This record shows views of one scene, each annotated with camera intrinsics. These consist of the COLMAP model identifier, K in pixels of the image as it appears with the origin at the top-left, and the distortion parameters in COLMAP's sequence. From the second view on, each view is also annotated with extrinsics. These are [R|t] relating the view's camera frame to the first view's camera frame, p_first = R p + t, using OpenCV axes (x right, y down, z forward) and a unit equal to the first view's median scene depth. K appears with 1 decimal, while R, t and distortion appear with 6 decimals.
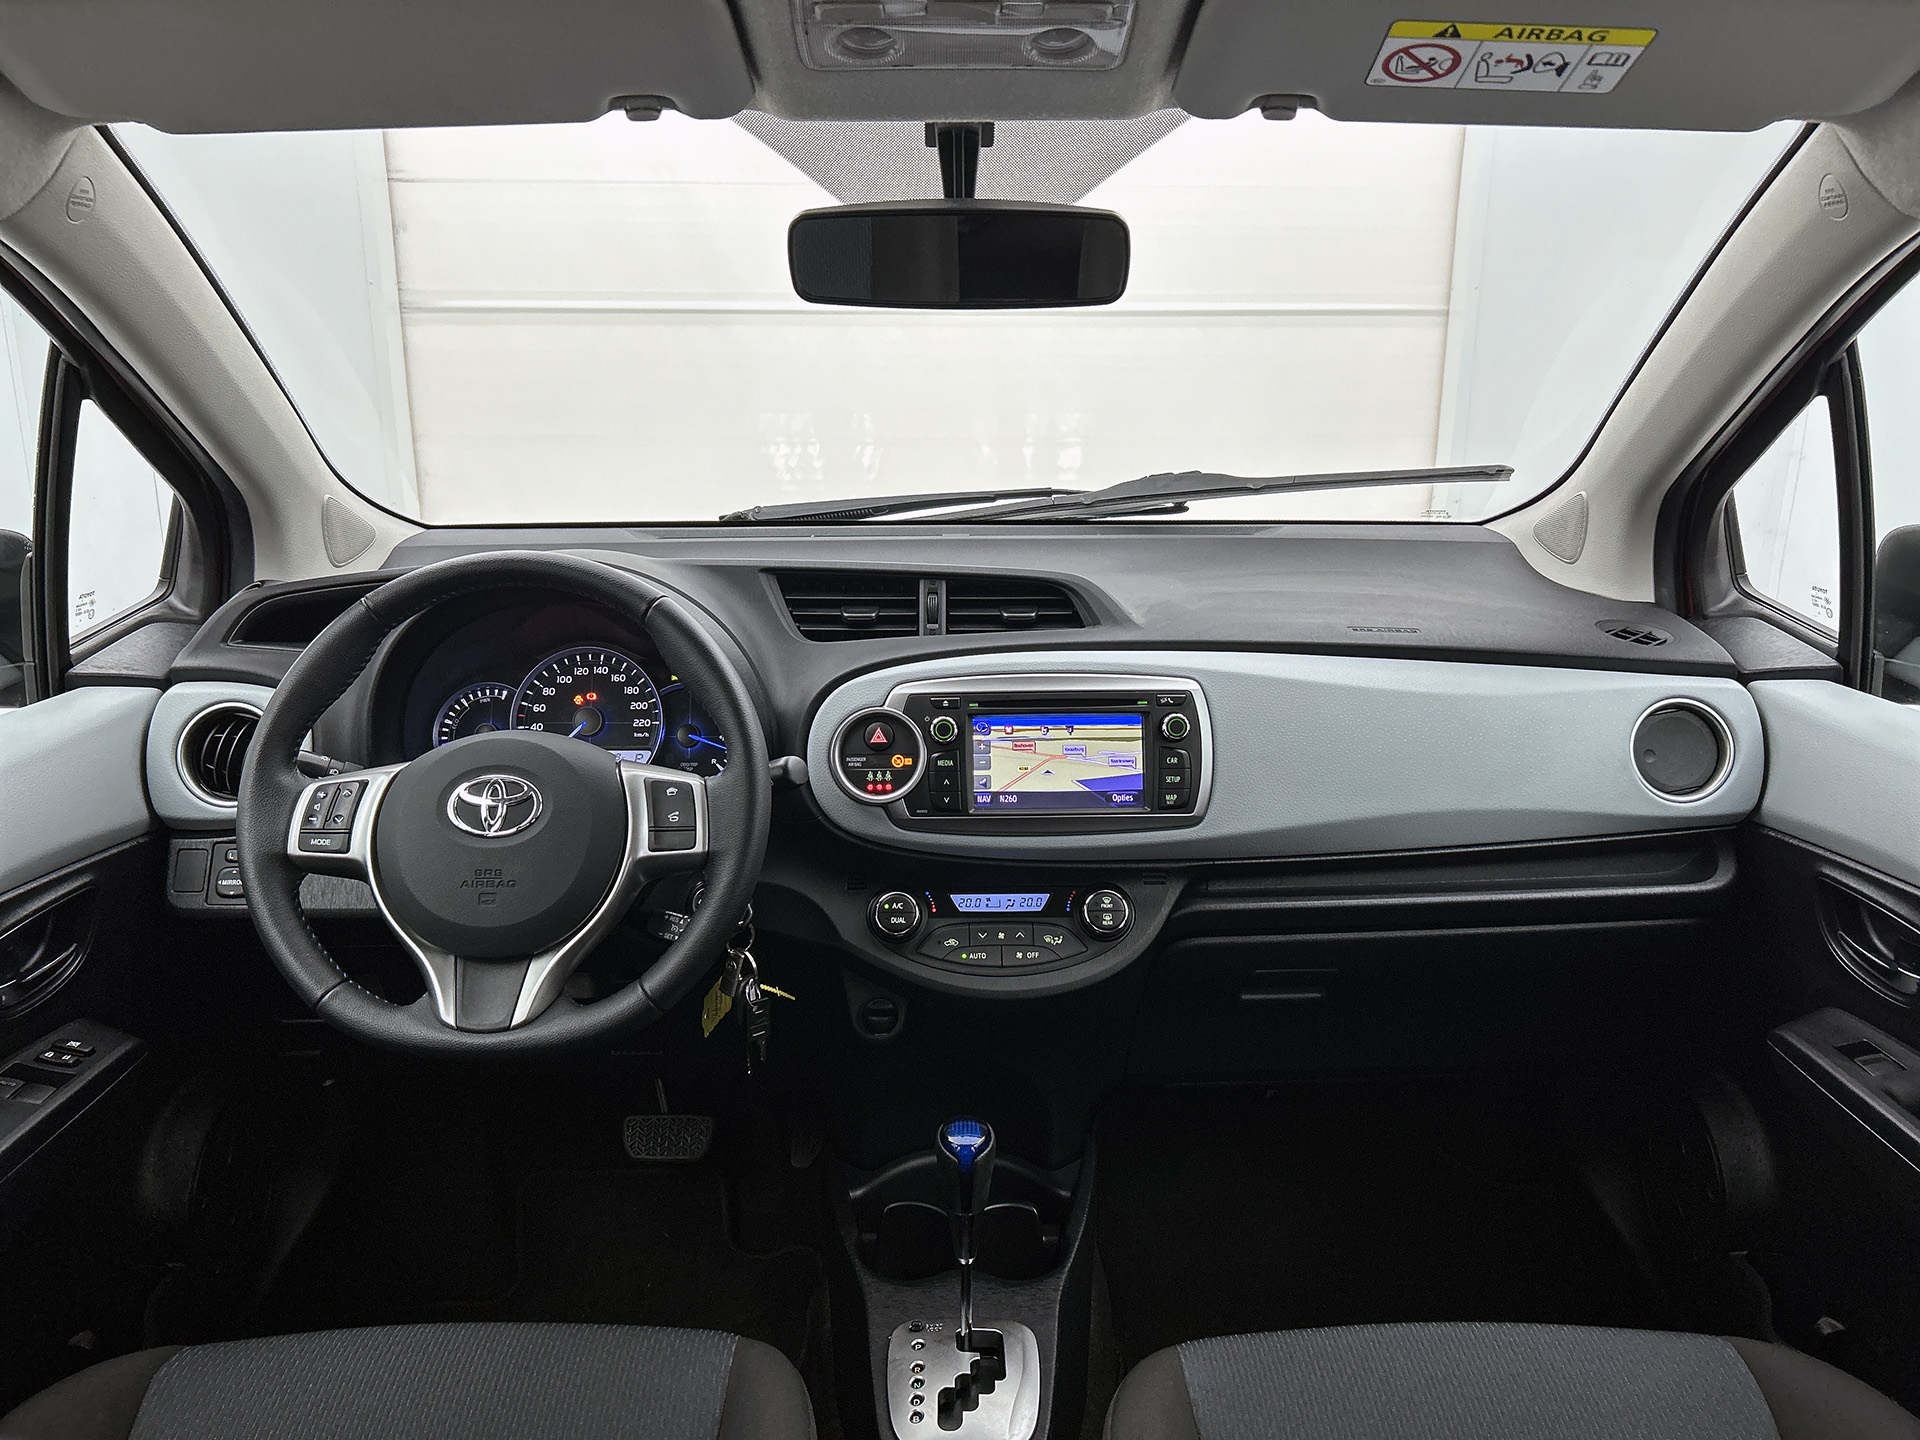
lens RADIAL K [[1368.0, 0, 960.0], [0, 1368.0, 720.0], [0, 0, 1]] dist [0.073369, -0.001454]
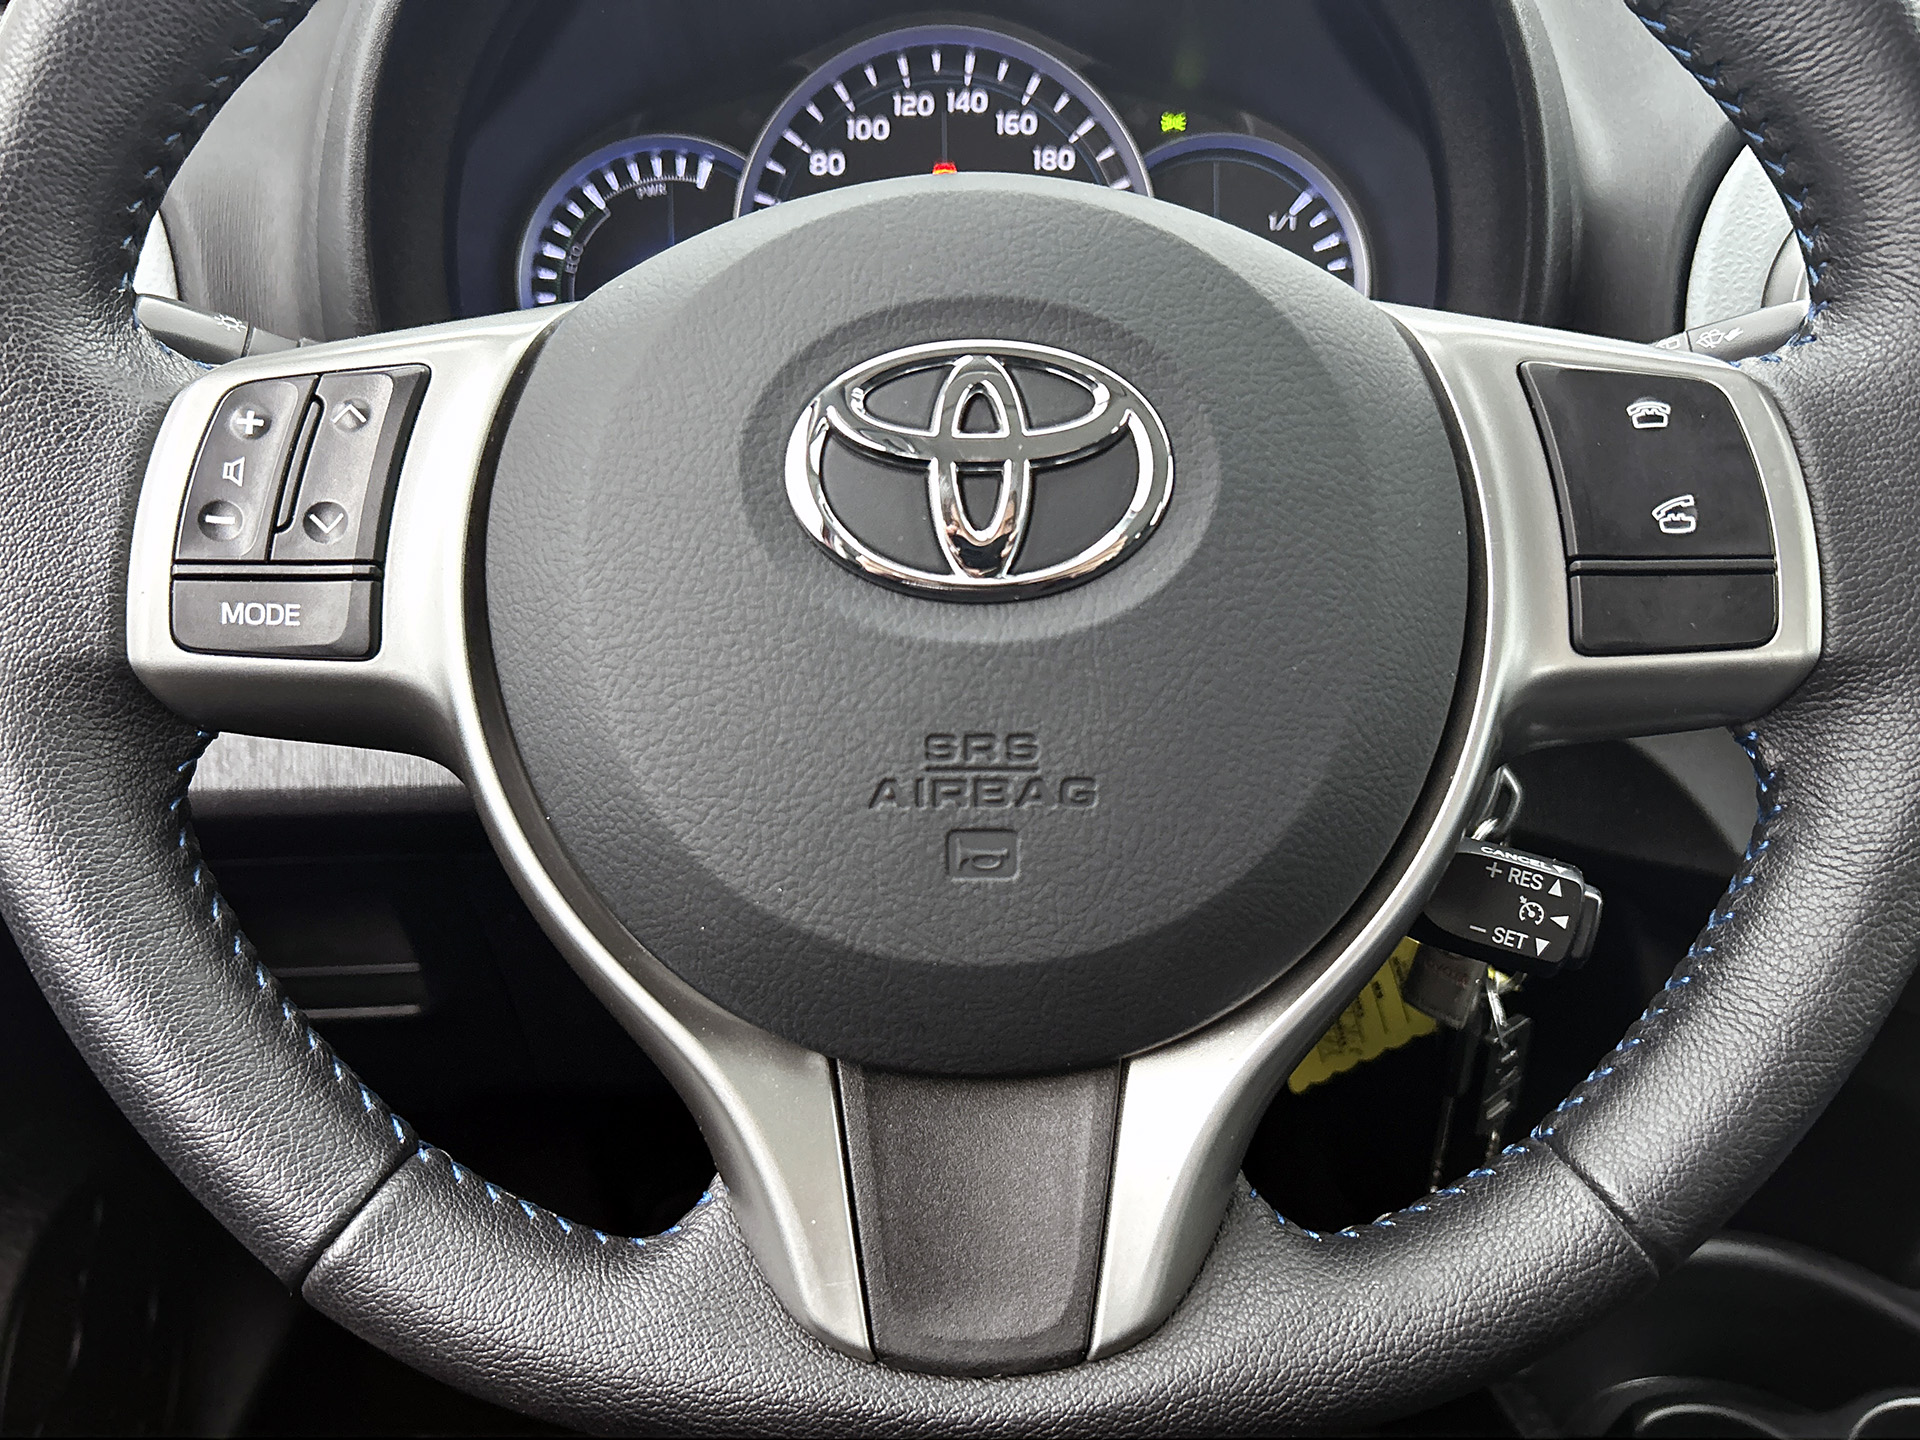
lens RADIAL K [[1640.4, 0, 1019.9], [0, 1640.4, 715.6], [0, 0, 1]] dist [0.044074, -0.001654]
pose [[0.999679, -0.012331, 0.022130, -0.270255], [0.007947, 0.982090, 0.188247, 0.041431], [-0.024055, -0.188010, 0.981872, 0.573242]]
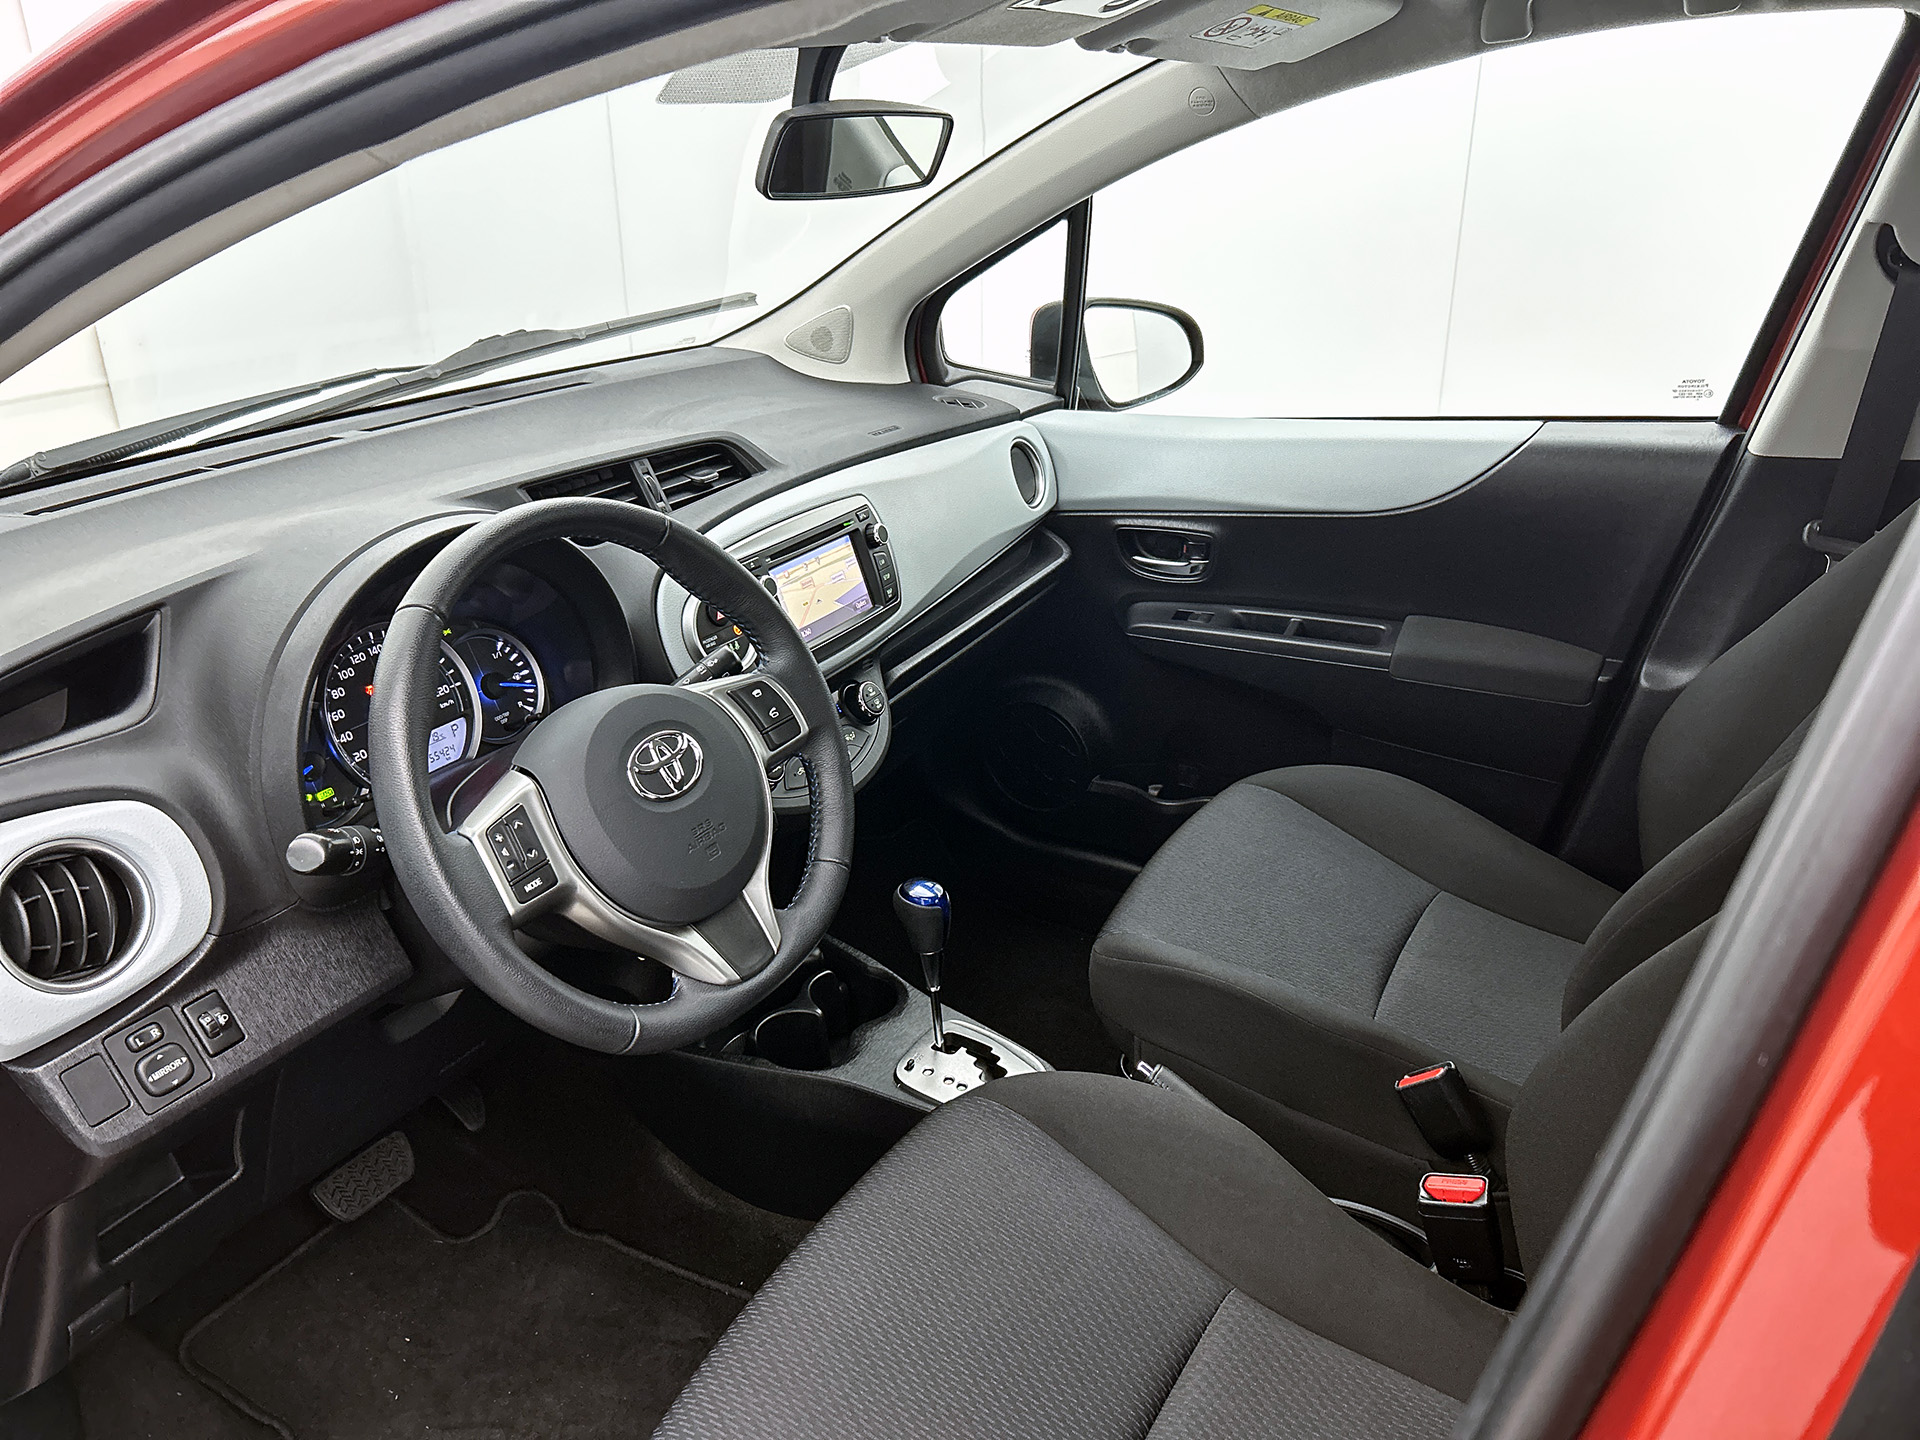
lens RADIAL K [[1423.8, 0, 911.4], [0, 1423.8, 712.6], [0, 0, 1]] dist [0.004561, -0.005471]
pose [[0.541216, -0.340635, 0.768799, -0.804581], [0.249525, 0.938153, 0.240012, -0.134165], [-0.803008, 0.061937, 0.592741, 0.226377]]
